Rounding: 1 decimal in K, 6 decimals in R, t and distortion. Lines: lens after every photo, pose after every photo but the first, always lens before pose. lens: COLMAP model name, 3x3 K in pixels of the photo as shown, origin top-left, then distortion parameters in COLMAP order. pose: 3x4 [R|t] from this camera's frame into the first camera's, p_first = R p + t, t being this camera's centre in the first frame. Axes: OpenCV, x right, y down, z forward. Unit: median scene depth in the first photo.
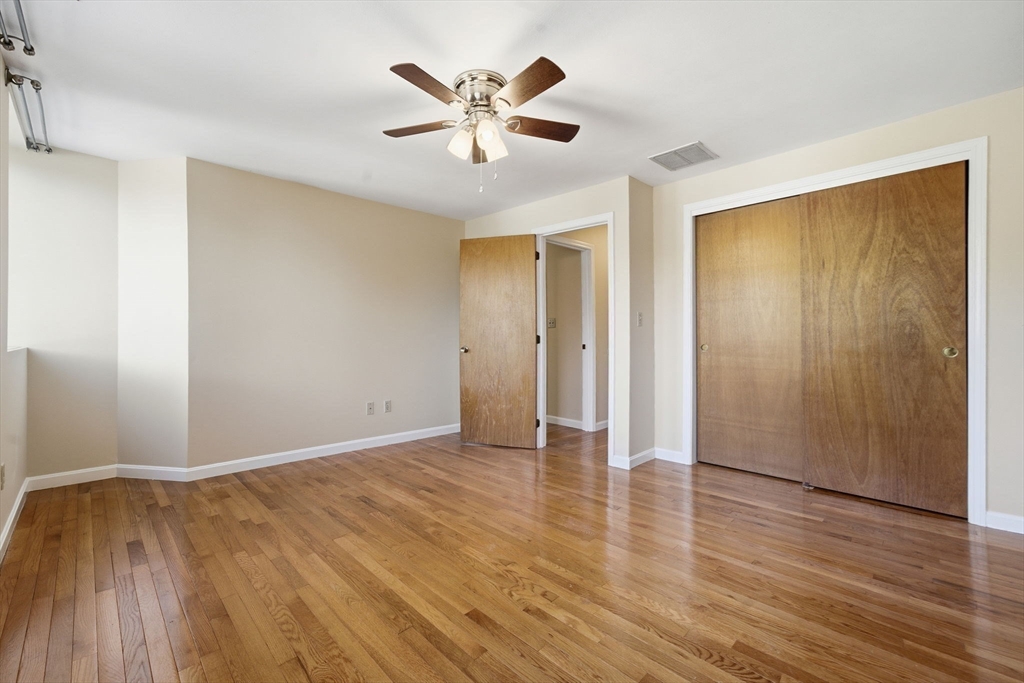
lens RADIAL K [[423.7, 0, 512.0], [0, 423.7, 341.5], [0, 0, 1]] dist [-0.020527, 0.000351]
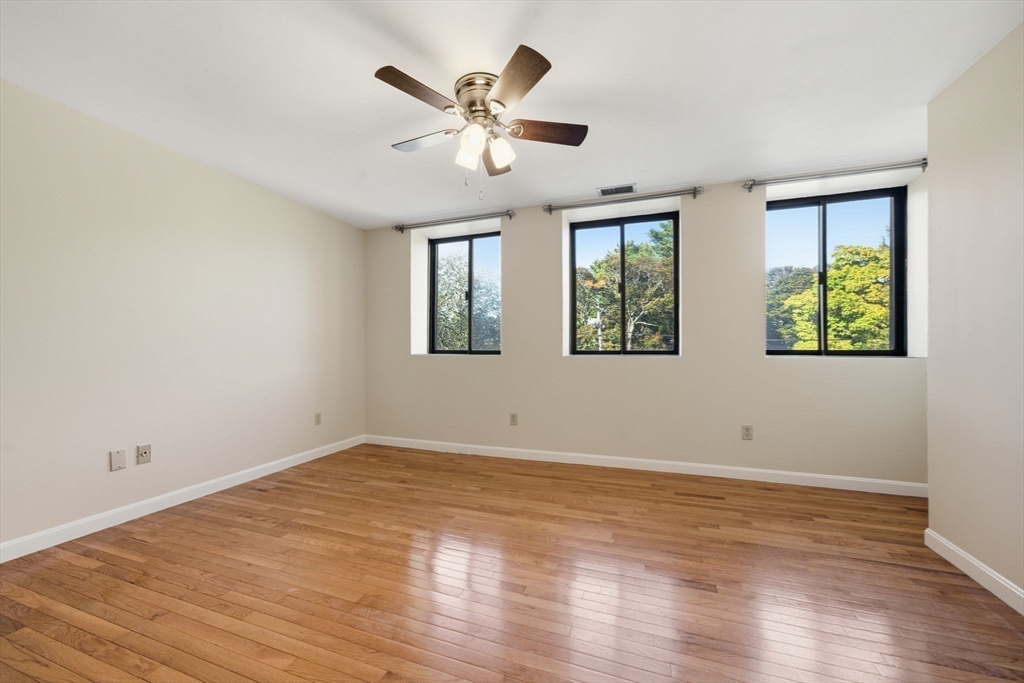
lens RADIAL K [[405.5, 0, 512.0], [0, 405.5, 341.5], [0, 0, 1]] dist [0.030195, 0.000474]
pose [[-0.916061, -0.007643, -0.400966, 0.190612], [-0.002107, 0.999896, -0.014244, -0.005579], [0.401033, -0.012204, -0.915982, 1.490457]]
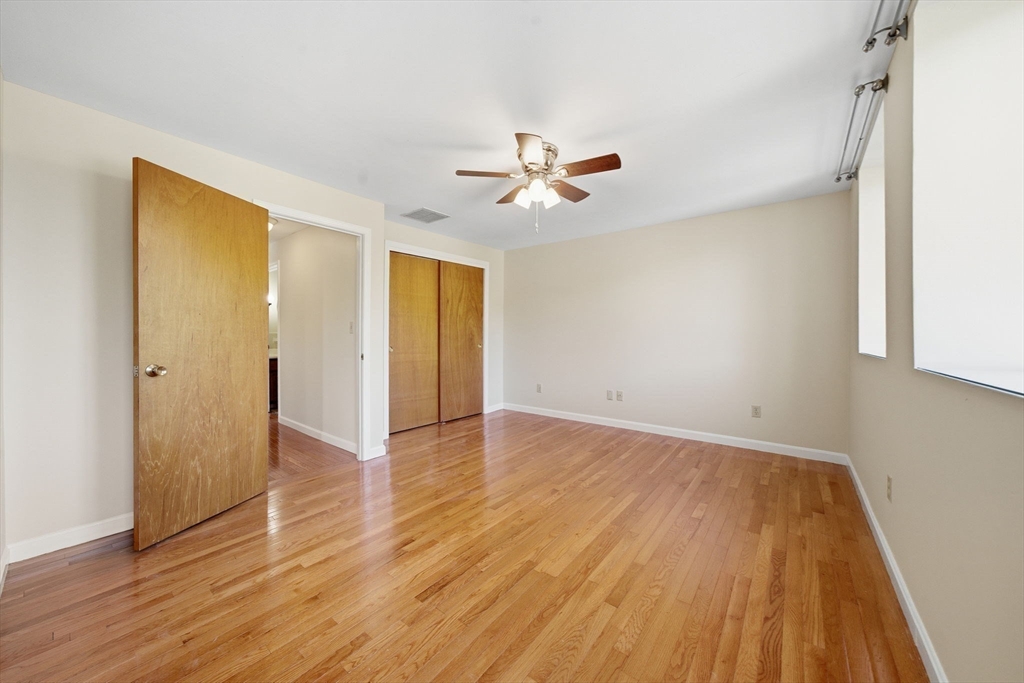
lens RADIAL K [[344.9, 0, 512.0], [0, 344.9, 341.5], [0, 0, 1]] dist [-0.001216, -0.000057]
pose [[-0.091642, -0.021430, 0.995561, -0.914482], [0.001998, 0.999762, 0.021705, -0.042402], [-0.995790, 0.003978, -0.091577, 0.924163]]
